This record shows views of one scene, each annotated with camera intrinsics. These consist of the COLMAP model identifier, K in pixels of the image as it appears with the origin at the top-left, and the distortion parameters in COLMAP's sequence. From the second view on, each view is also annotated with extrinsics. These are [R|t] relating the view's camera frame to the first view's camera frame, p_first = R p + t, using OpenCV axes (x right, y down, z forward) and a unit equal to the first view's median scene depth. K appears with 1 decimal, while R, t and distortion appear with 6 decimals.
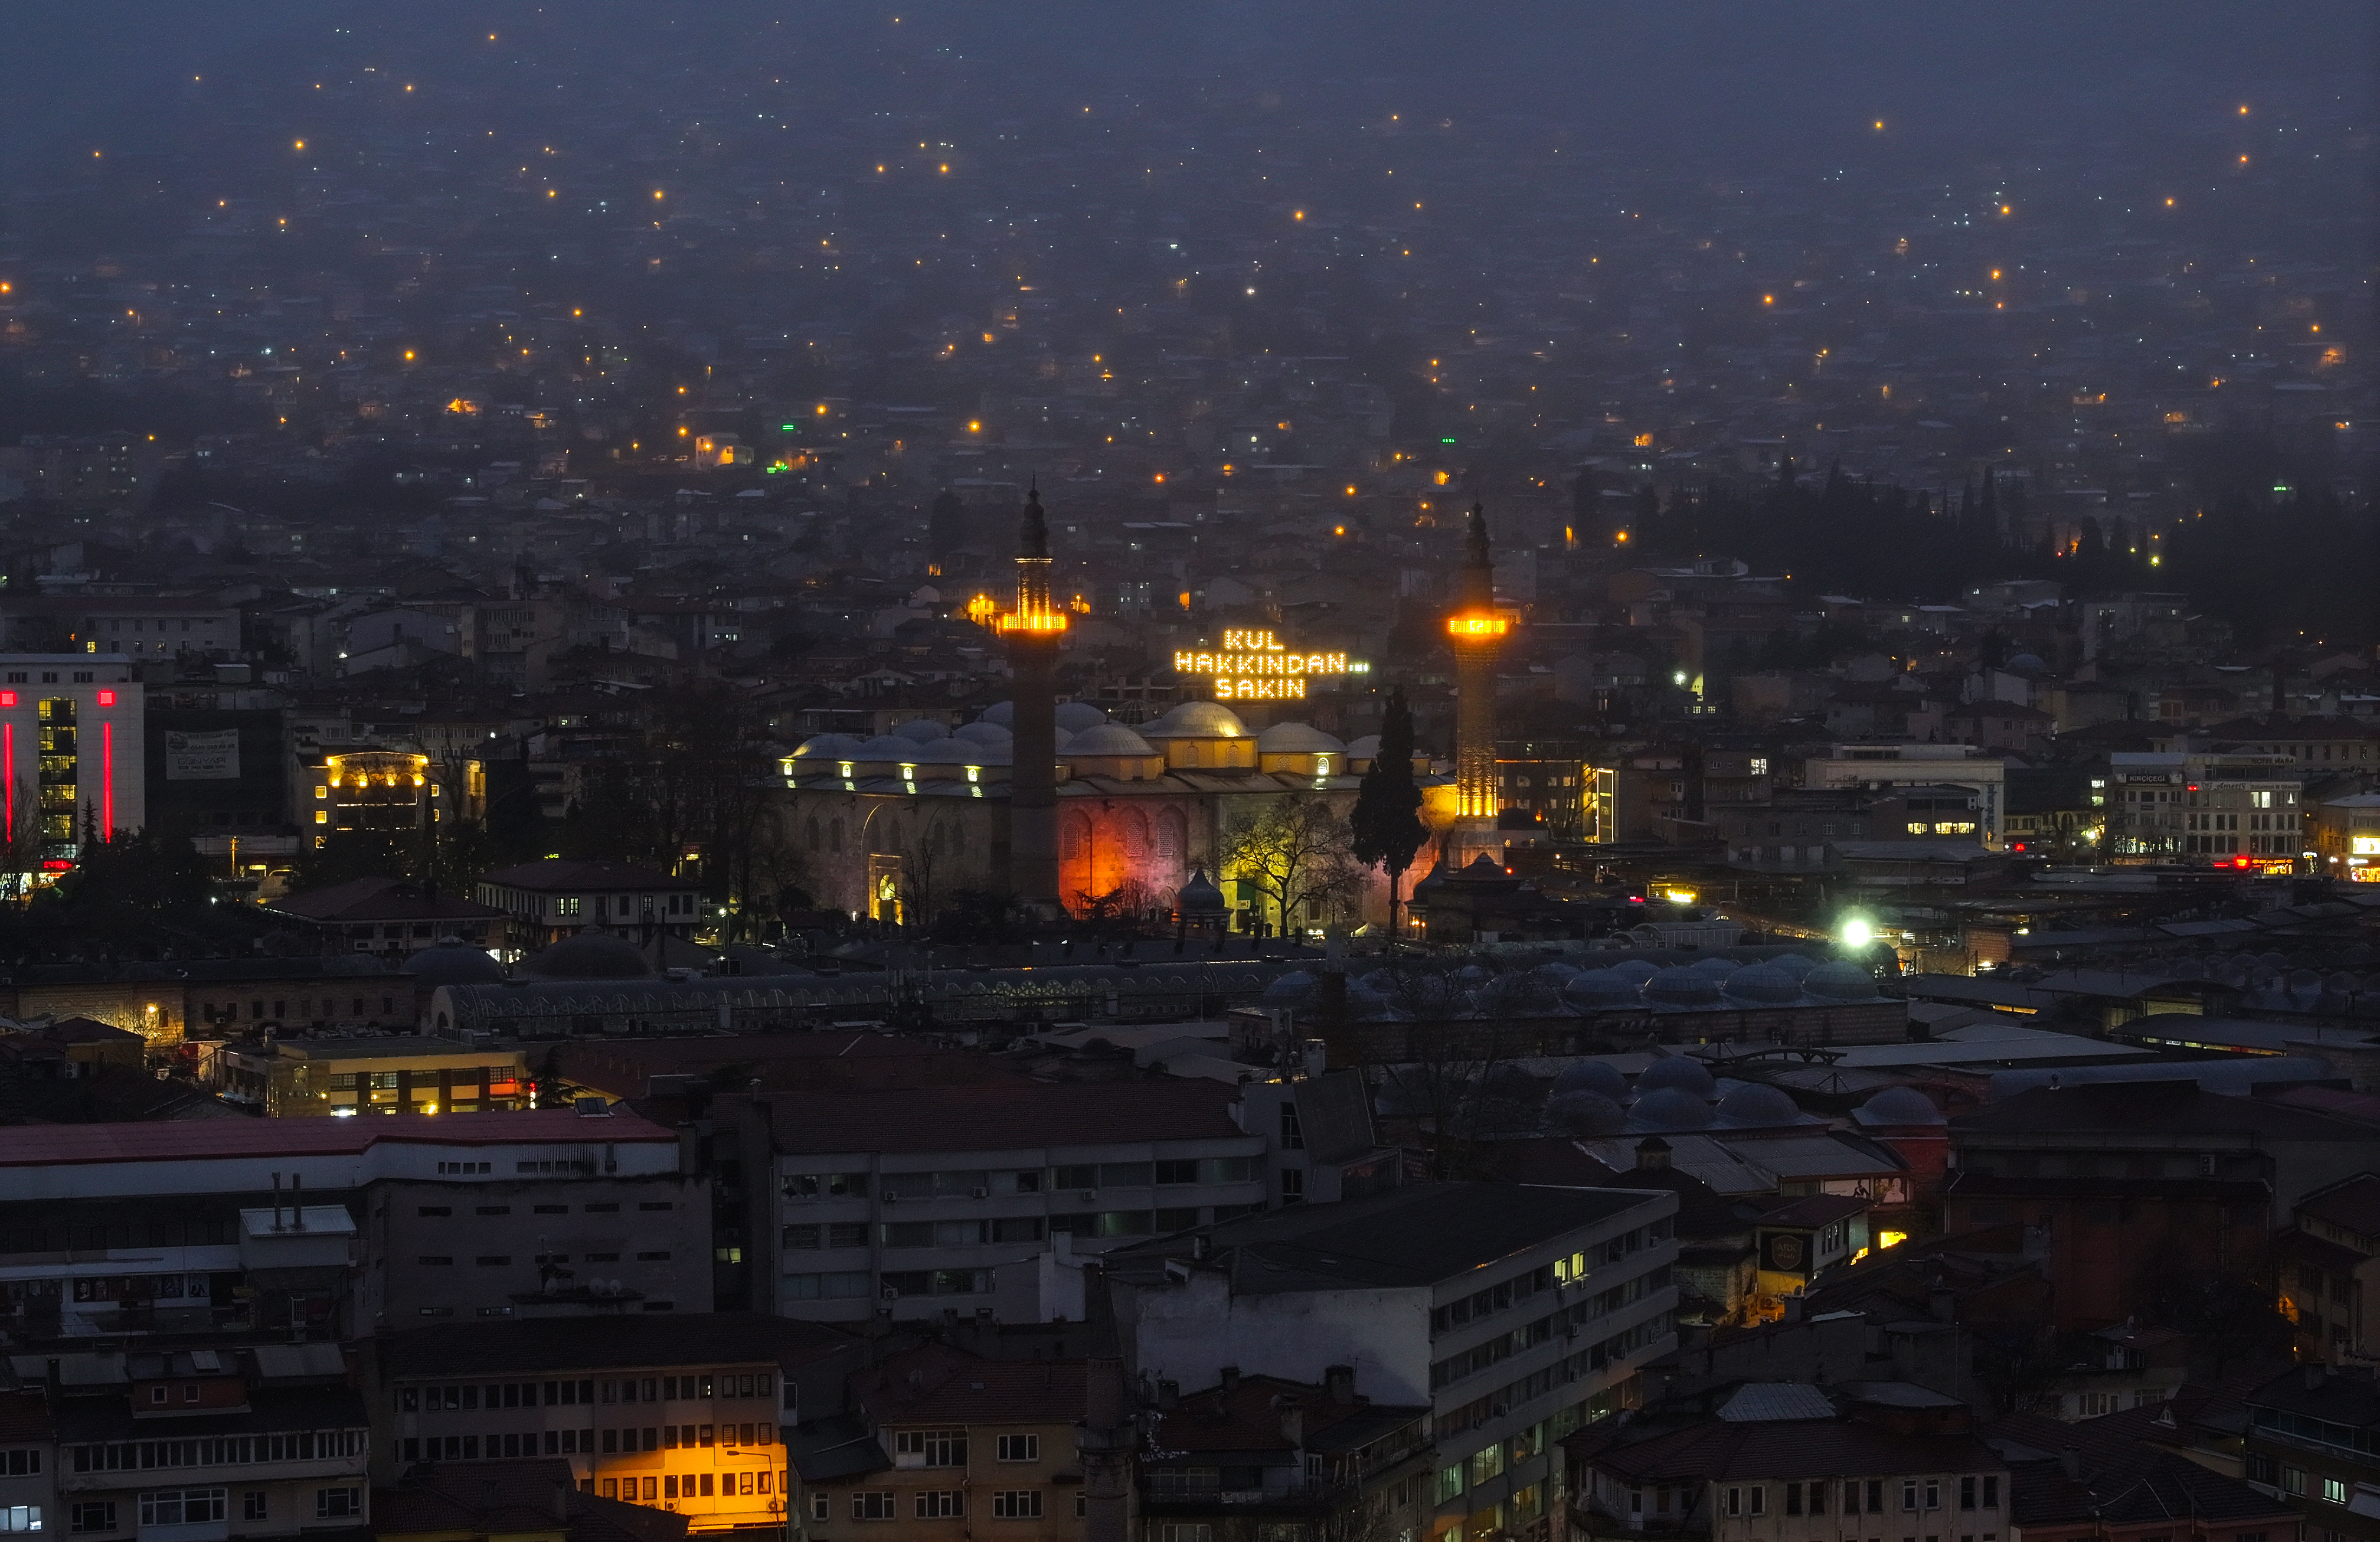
lens RADIAL K [[4832.1, 0, 1190.0], [0, 4832.1, 771.0], [0, 0, 1]] dist [-0.131676, -0.011312]
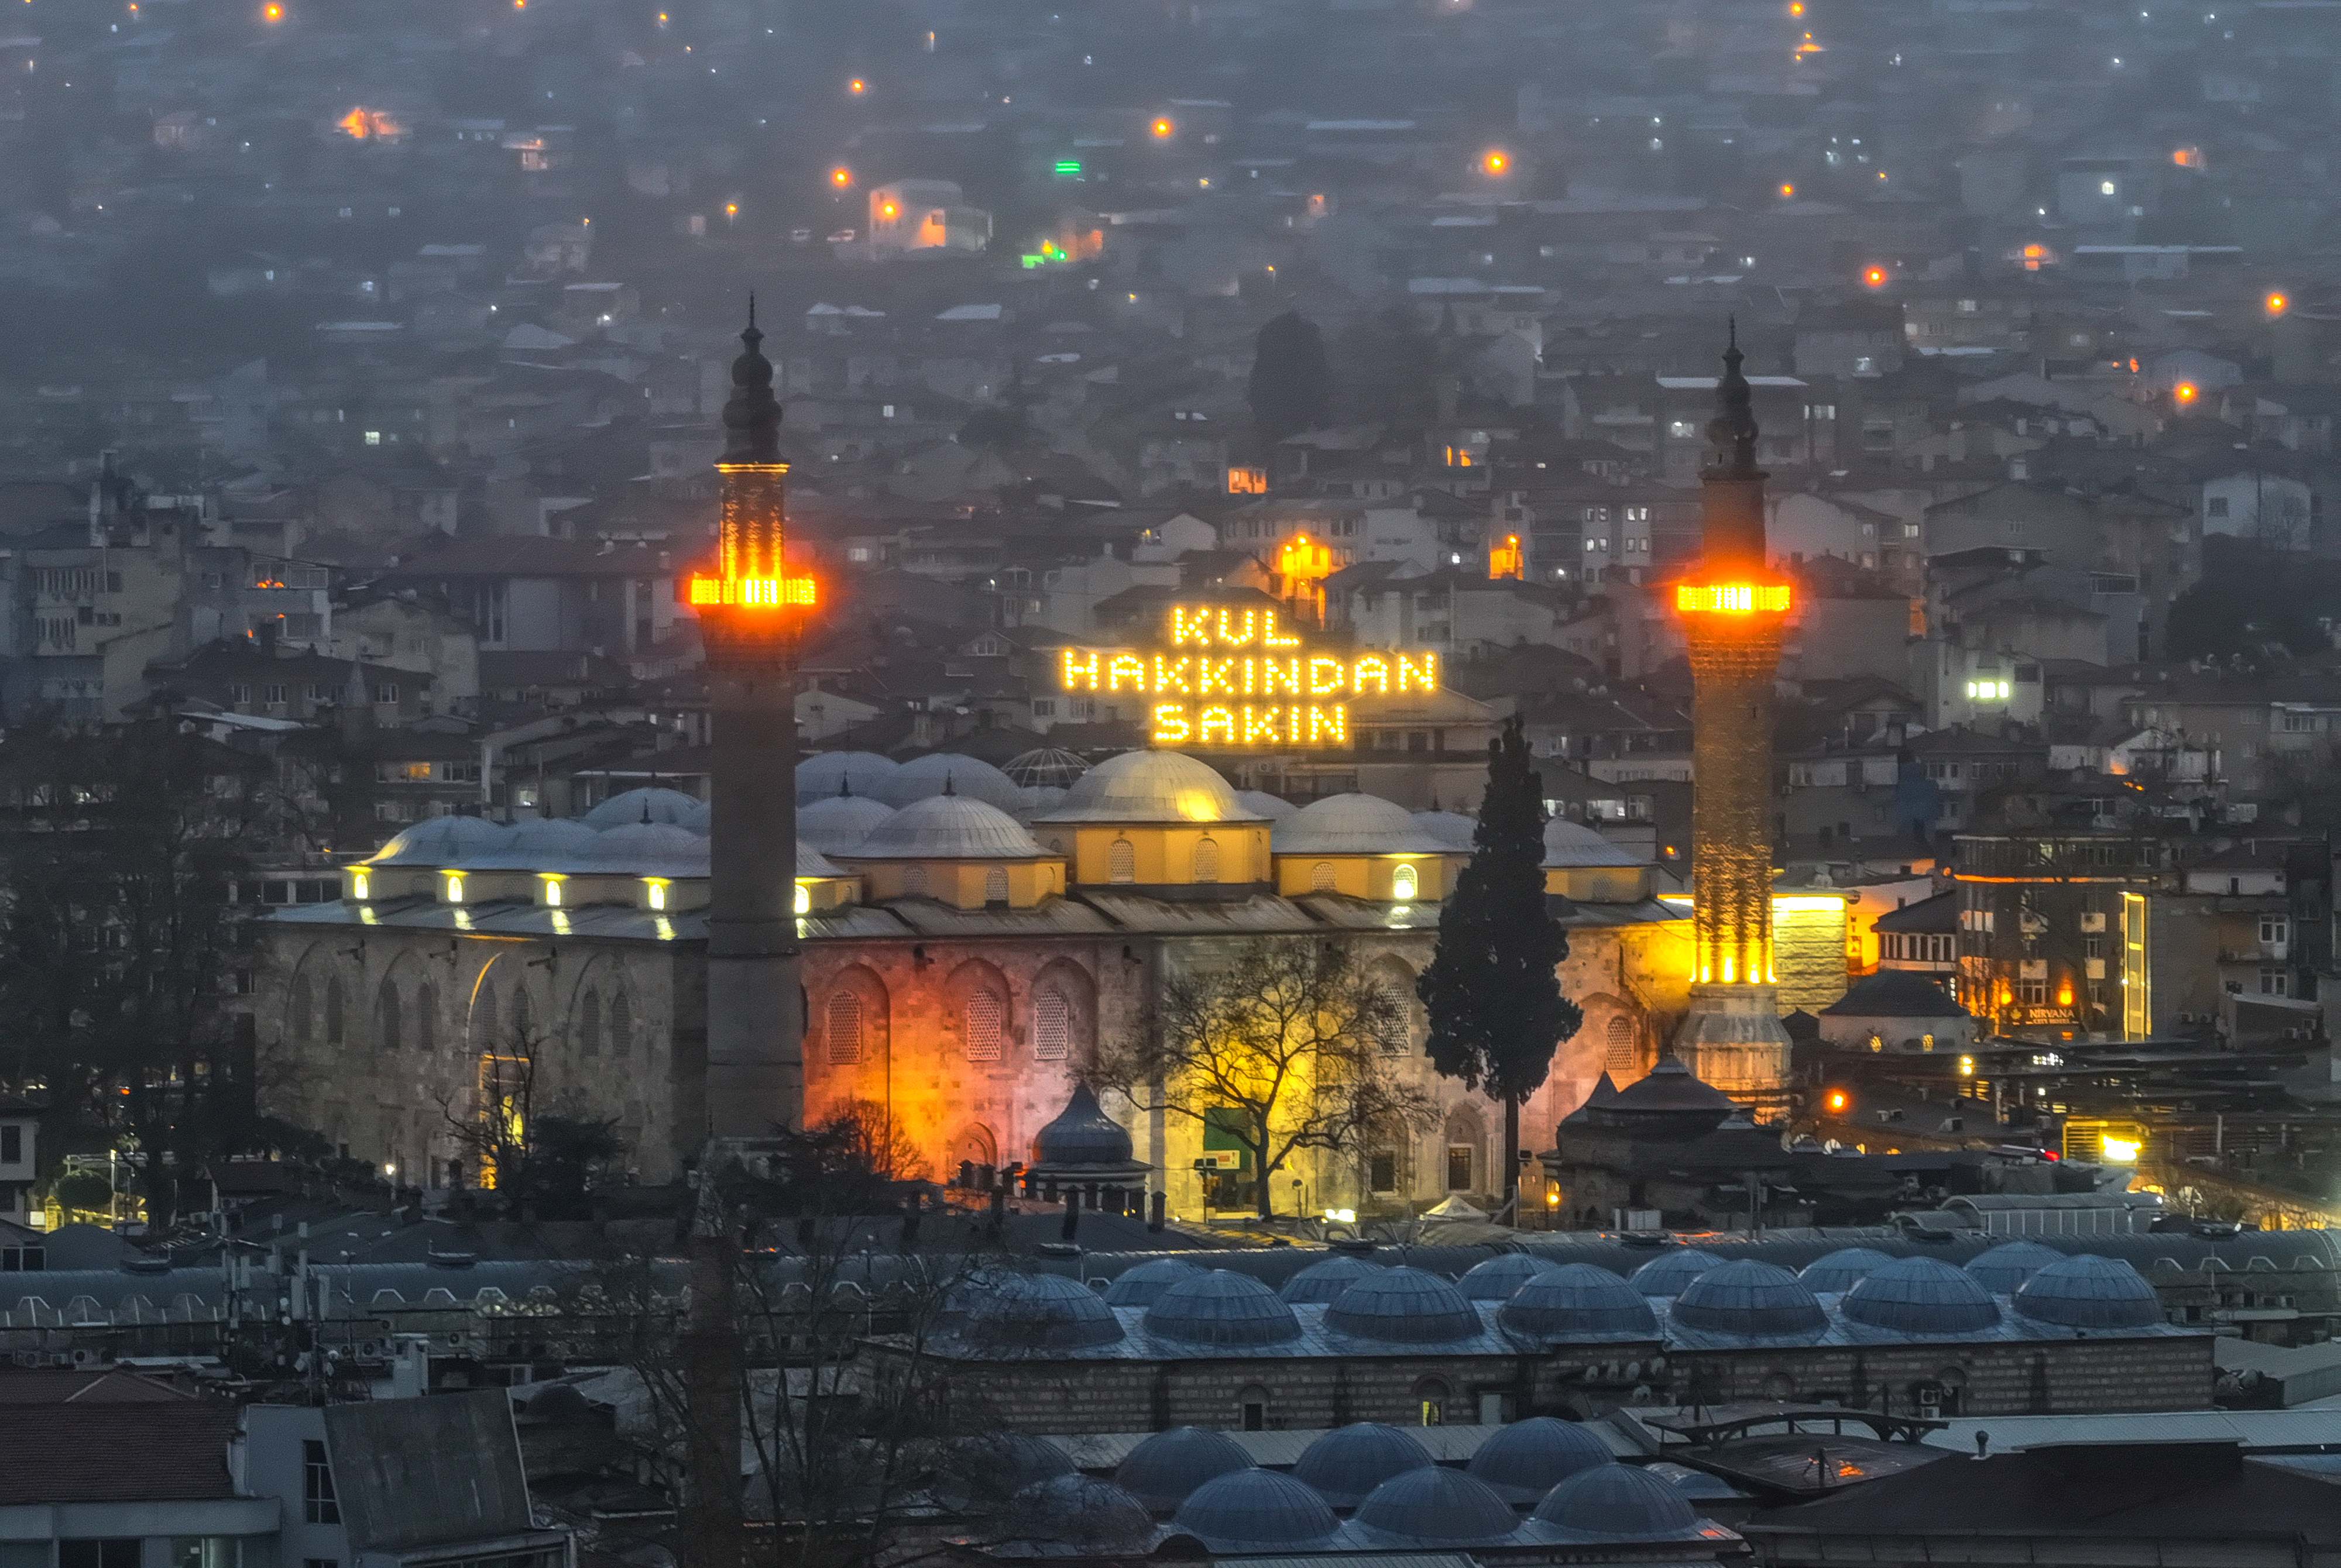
lens RADIAL K [[11284.6, 0, 1170.5], [0, 11284.6, 784.0], [0, 0, 1]] dist [0.000786, -7.557494]
pose [[0.993025, 0.000680, -0.117902, 0.141724], [-0.002358, 0.999898, -0.014096, 0.005412], [0.117880, 0.014276, 0.992925, -0.151727]]
